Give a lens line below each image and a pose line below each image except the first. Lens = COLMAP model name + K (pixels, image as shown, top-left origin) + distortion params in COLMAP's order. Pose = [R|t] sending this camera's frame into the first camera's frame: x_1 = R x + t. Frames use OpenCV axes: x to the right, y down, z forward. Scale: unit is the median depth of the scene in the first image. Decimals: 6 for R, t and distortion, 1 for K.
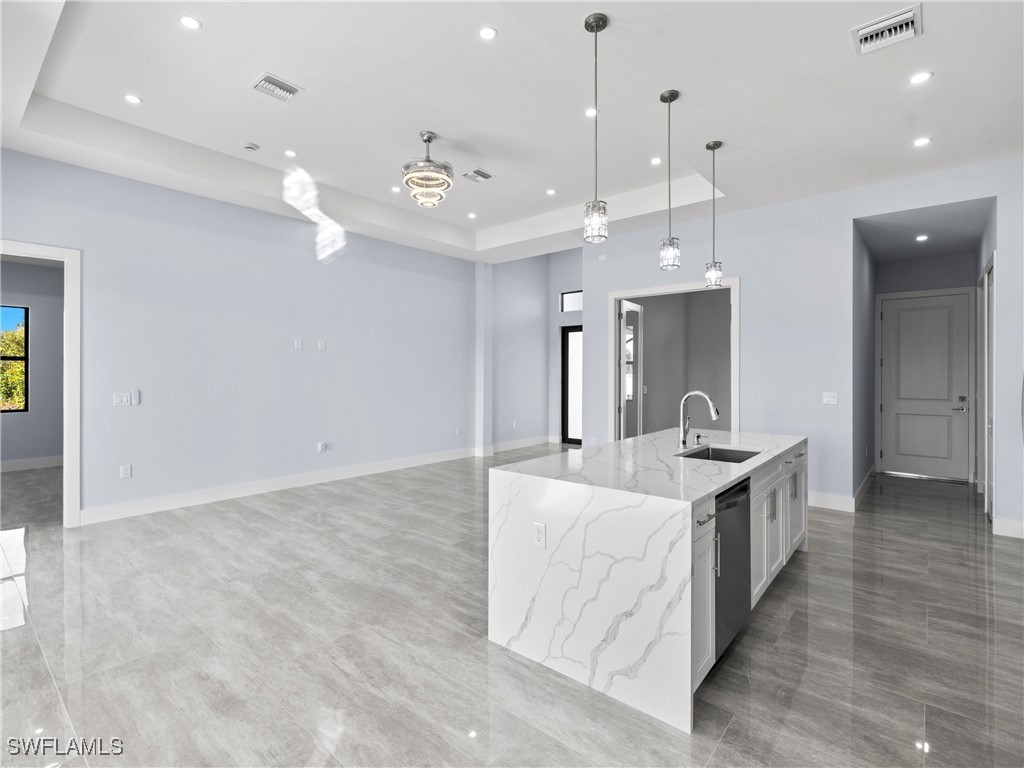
lens RADIAL K [[493.0, 0, 512.0], [0, 493.0, 384.0], [0, 0, 1]] dist [0.000465, 0.000171]
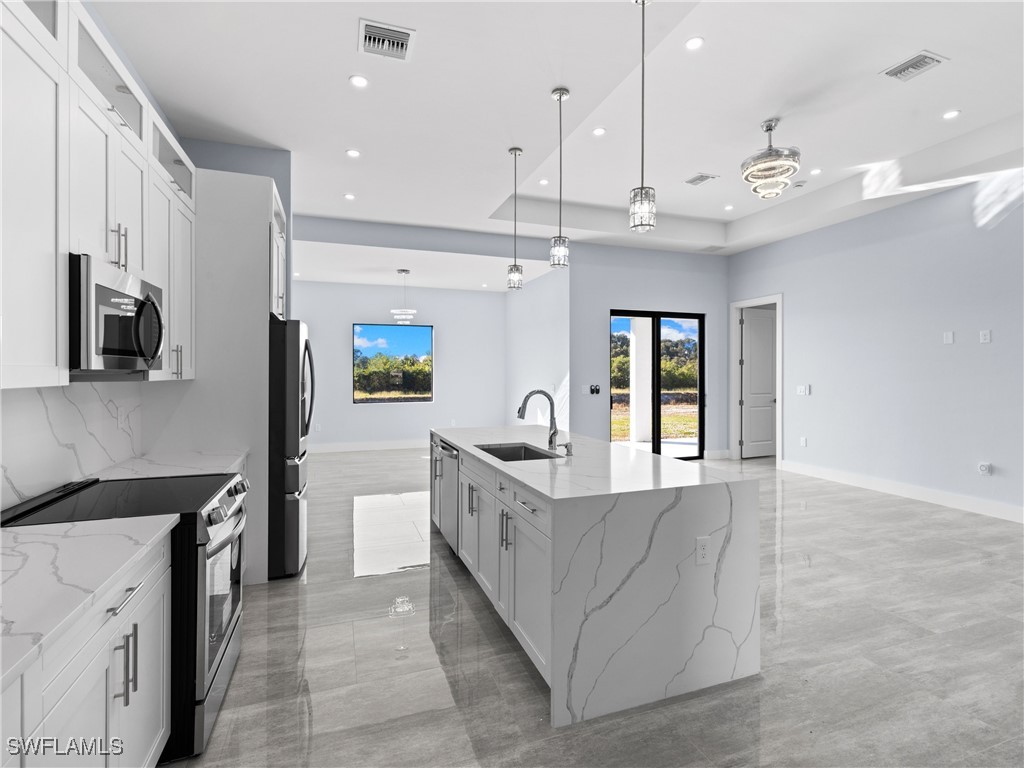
lens RADIAL K [[498.1, 0, 508.9], [0, 498.1, 374.8], [0, 0, 1]] dist [0.000535, 0.000489]
pose [[-0.498233, 0.001552, -0.867042, 0.976787], [-0.022865, 0.999627, 0.014928, -0.018210], [0.866741, 0.027262, -0.498012, 1.107179]]
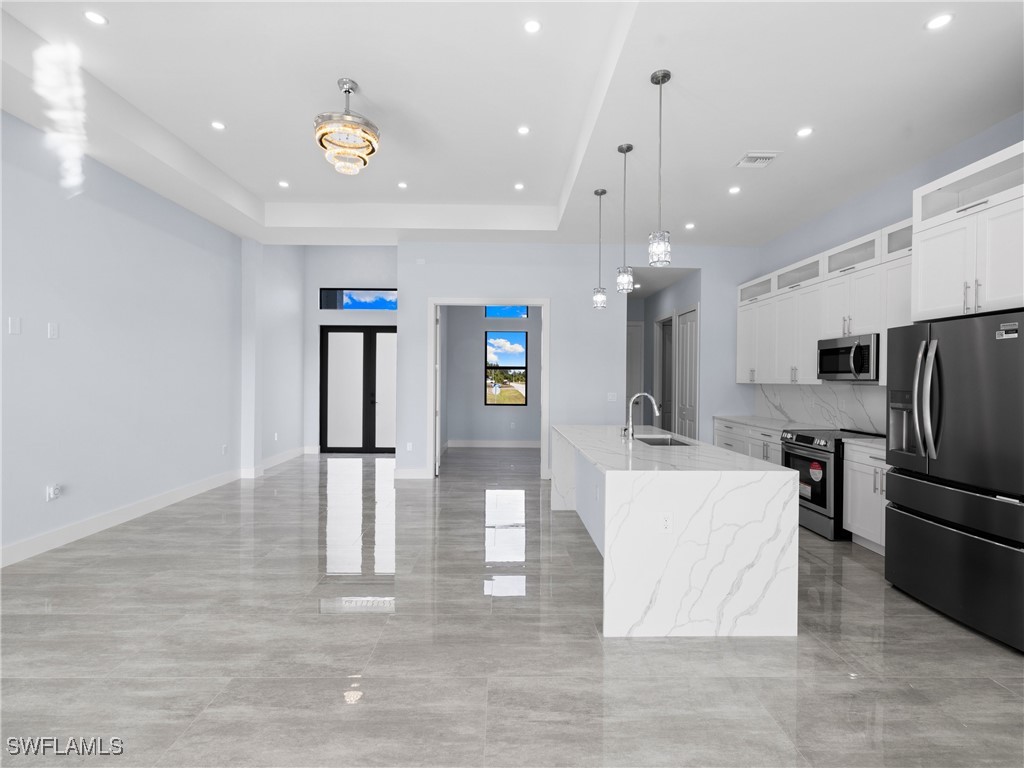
lens RADIAL K [[493.0, 0, 510.7], [0, 493.0, 380.9], [0, 0, 1]] dist [0.001764, 0.000368]
pose [[0.743502, 0.006840, 0.668699, -0.560755], [0.001595, 0.999927, -0.012001, -0.002440], [-0.668732, 0.009989, 0.743437, 0.229963]]
